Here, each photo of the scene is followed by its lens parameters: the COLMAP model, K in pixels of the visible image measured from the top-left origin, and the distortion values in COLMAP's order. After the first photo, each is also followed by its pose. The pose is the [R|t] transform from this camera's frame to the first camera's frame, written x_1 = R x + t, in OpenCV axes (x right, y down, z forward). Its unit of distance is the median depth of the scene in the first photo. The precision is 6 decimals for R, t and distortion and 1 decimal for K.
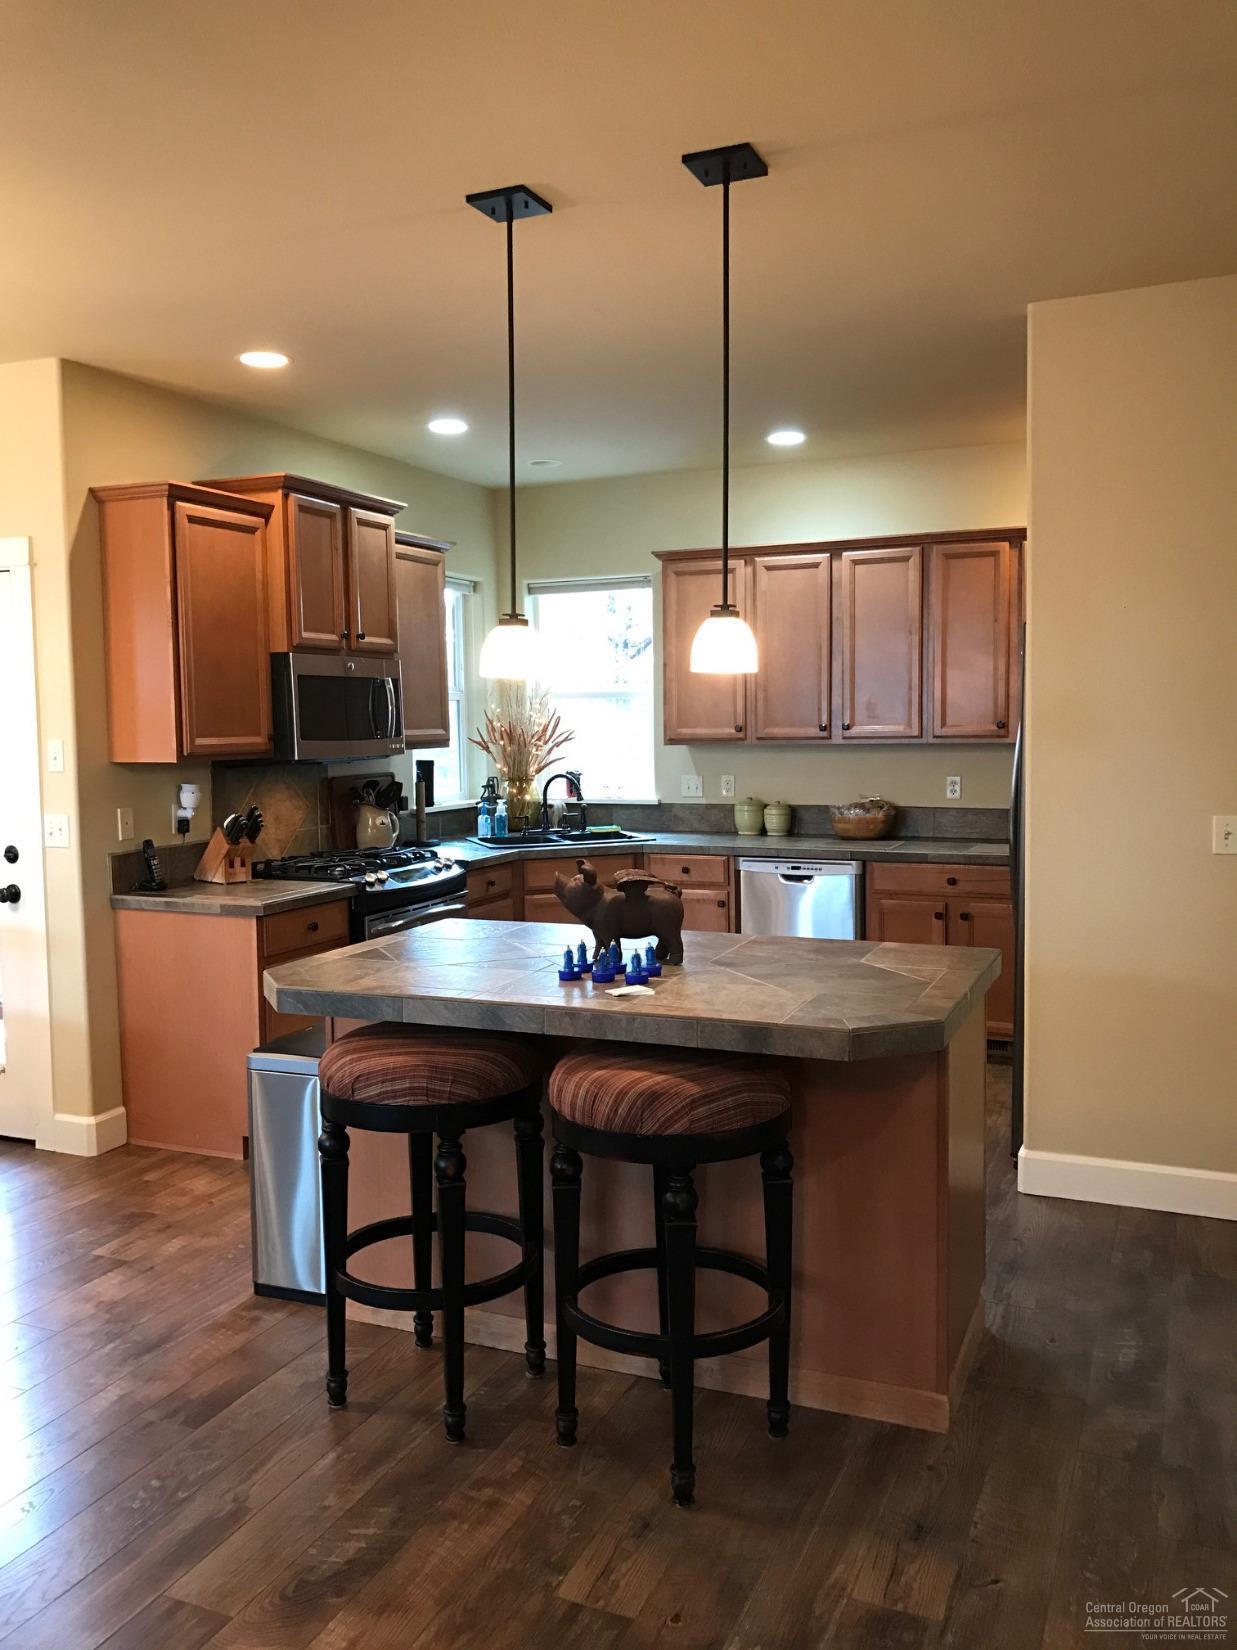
lens RADIAL K [[1357.4, 0, 618.6], [0, 1357.4, 830.9], [0, 0, 1]] dist [0.013085, -0.016293]
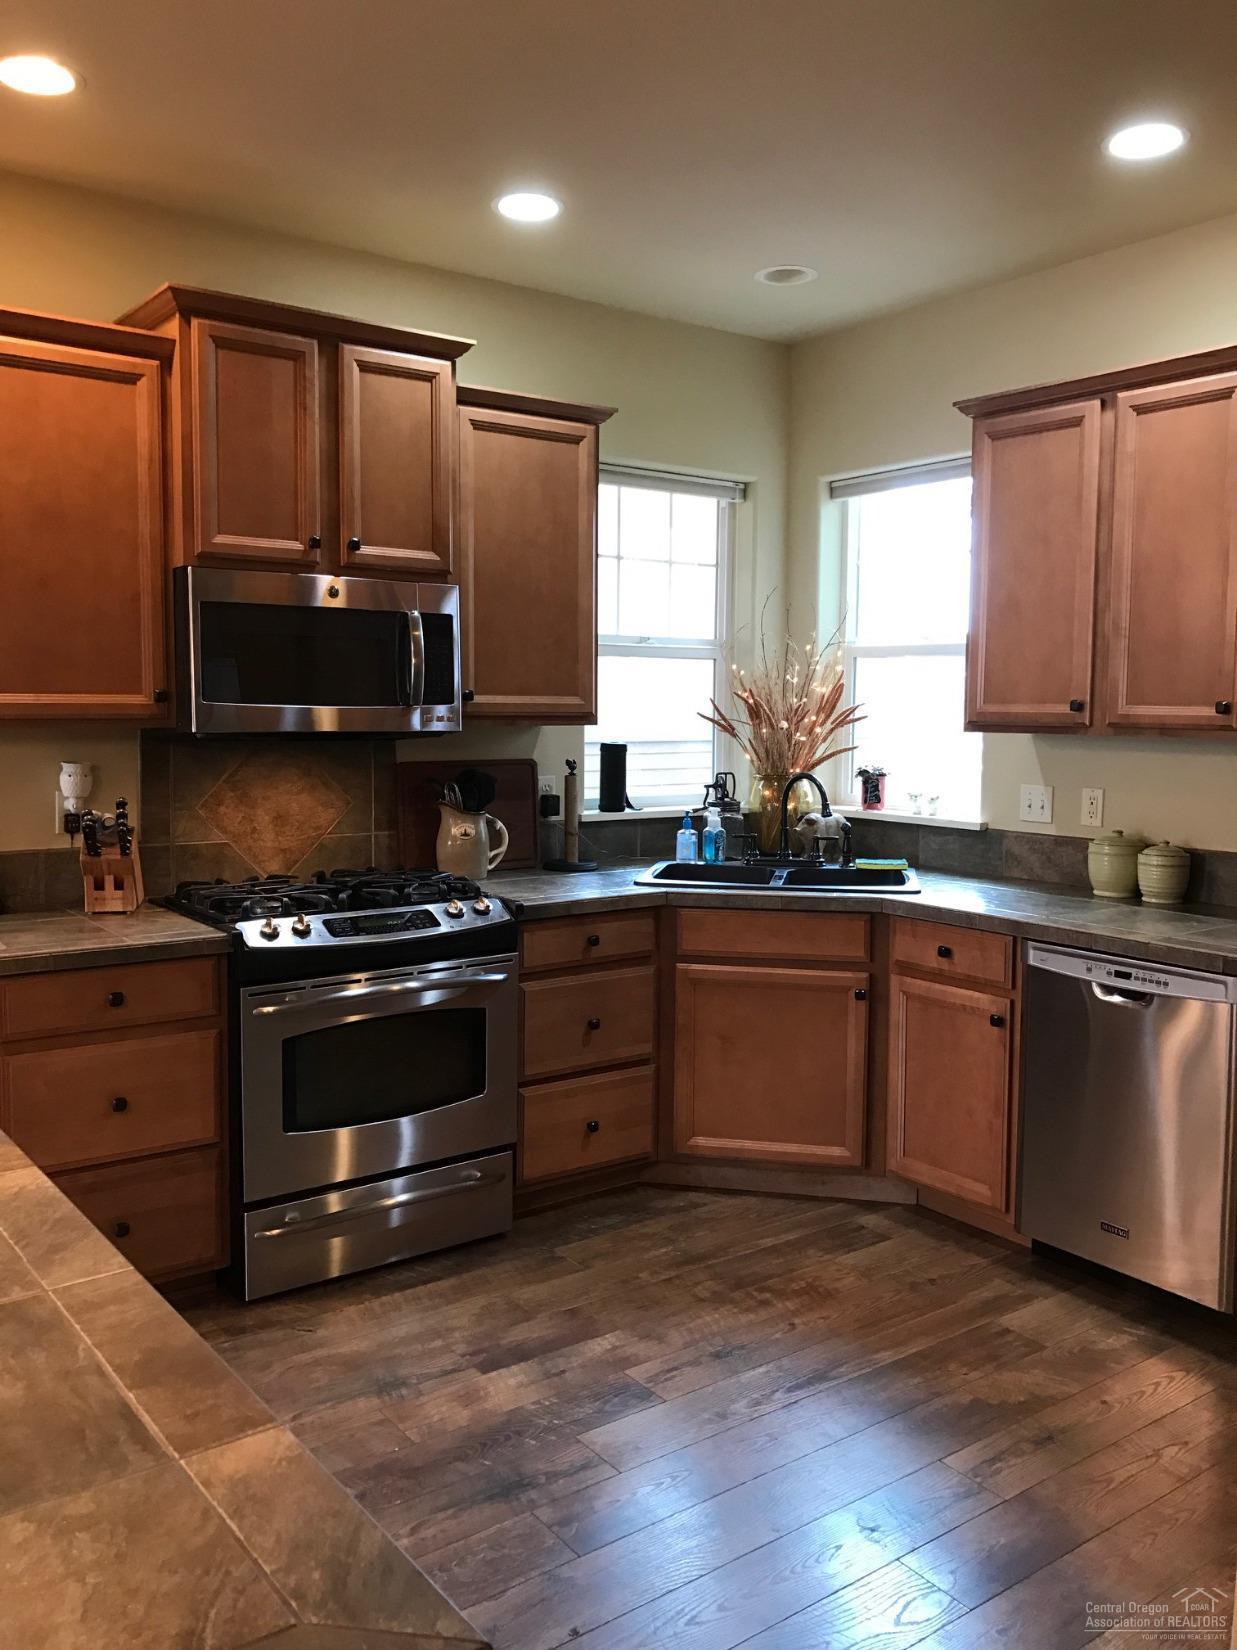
lens RADIAL K [[1357.4, 0, 615.8], [0, 1357.4, 812.5], [0, 0, 1]] dist [0.013085, -0.016293]
pose [[0.860389, 0.061603, -0.505901, 0.209474], [-0.062202, 0.997940, 0.015731, -0.028875], [0.505828, 0.017933, 0.862448, 0.425455]]
